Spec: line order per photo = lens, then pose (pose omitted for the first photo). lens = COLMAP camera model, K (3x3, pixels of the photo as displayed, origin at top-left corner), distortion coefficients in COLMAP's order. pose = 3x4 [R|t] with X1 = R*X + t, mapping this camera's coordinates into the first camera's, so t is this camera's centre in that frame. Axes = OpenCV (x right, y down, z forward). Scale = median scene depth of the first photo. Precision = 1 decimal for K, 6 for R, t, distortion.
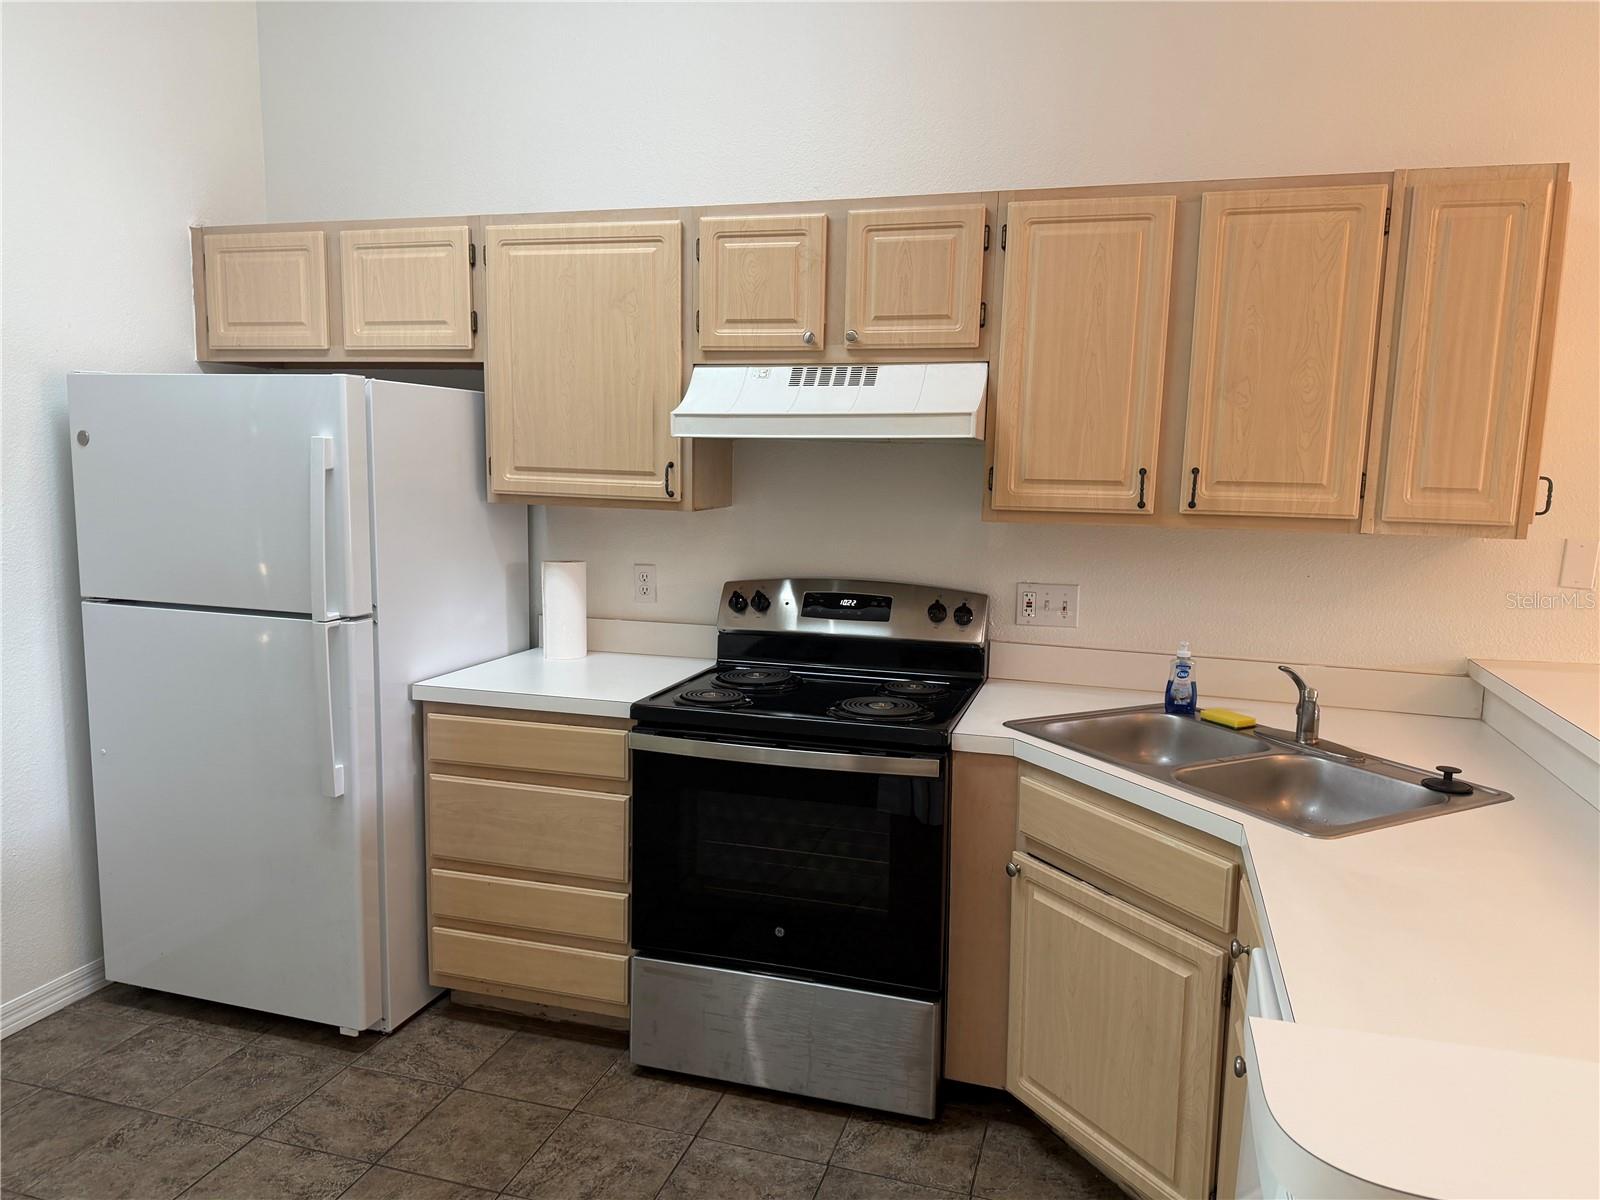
lens RADIAL K [[1131.2, 0, 723.9], [0, 1131.2, 619.7], [0, 0, 1]] dist [0.029540, -0.049118]
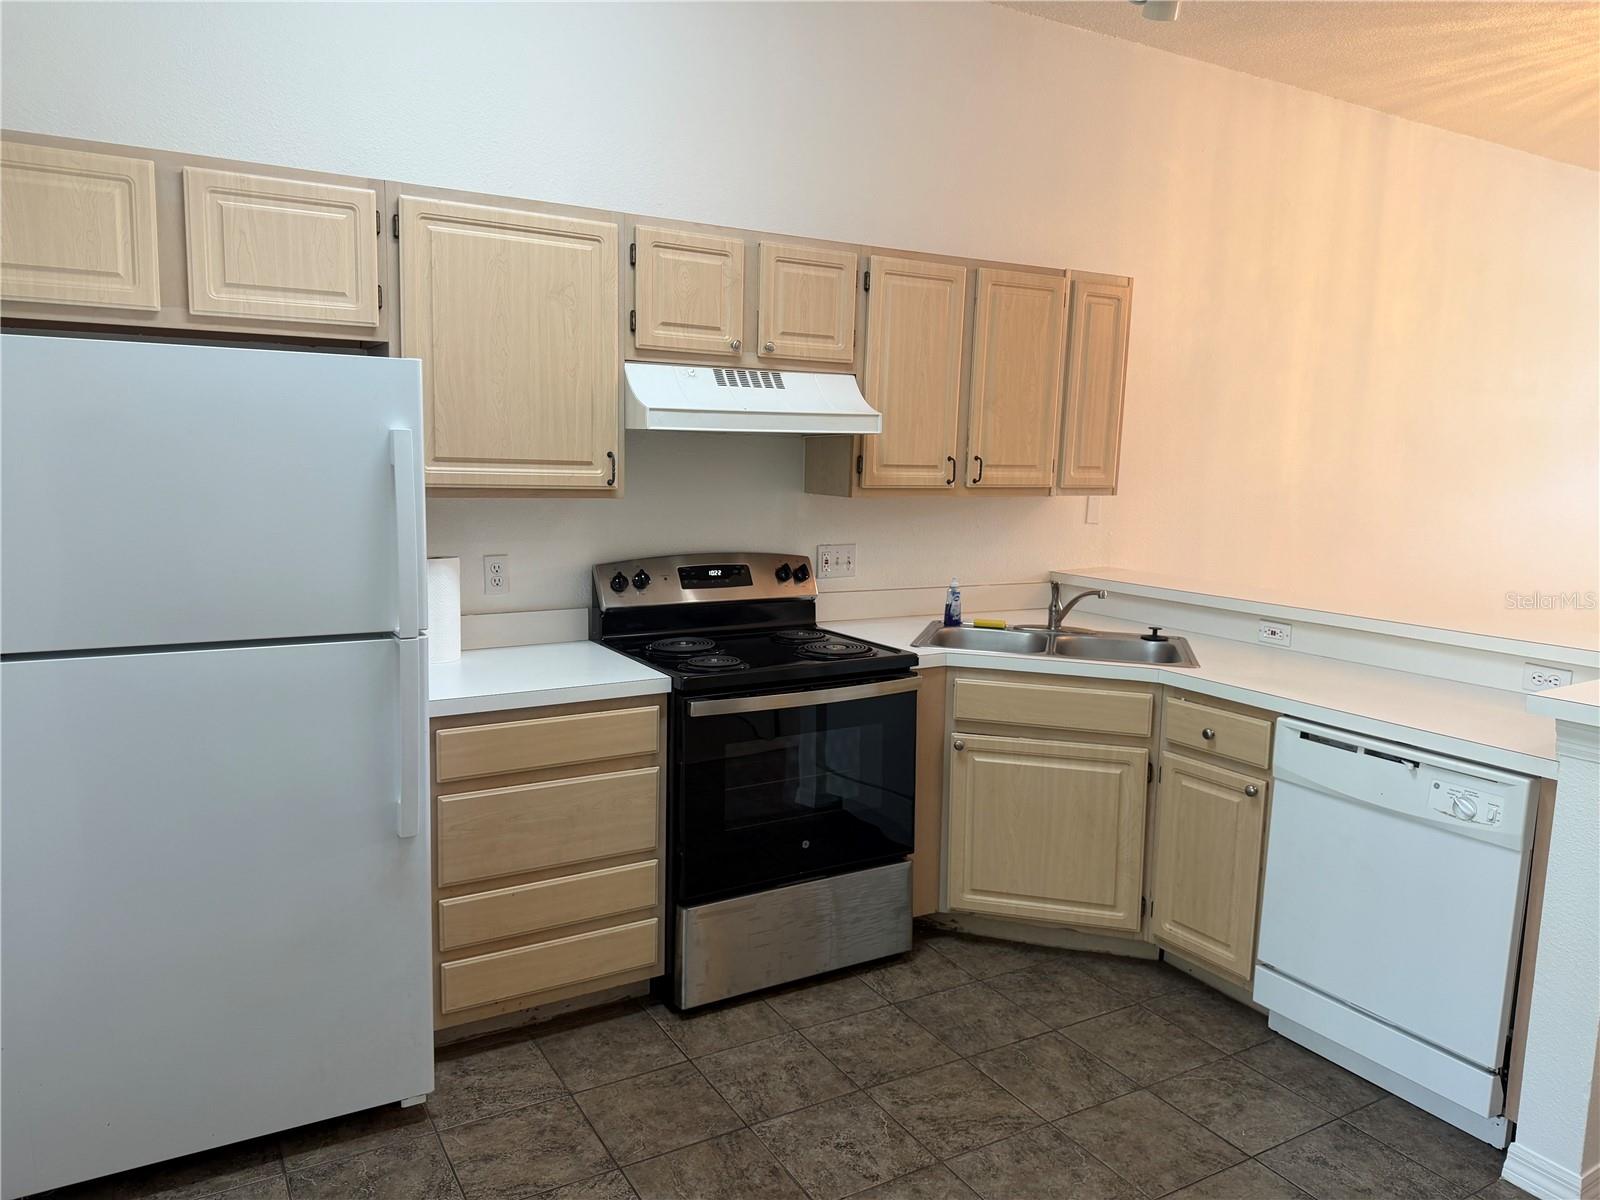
lens RADIAL K [[1131.2, 0, 814.1], [0, 1131.2, 607.5], [0, 0, 1]] dist [0.029540, -0.049118]
pose [[0.665608, -0.108110, 0.738430, -0.747038], [0.101042, 0.993396, 0.054360, -0.035575], [-0.739430, 0.038430, 0.672136, 0.164911]]
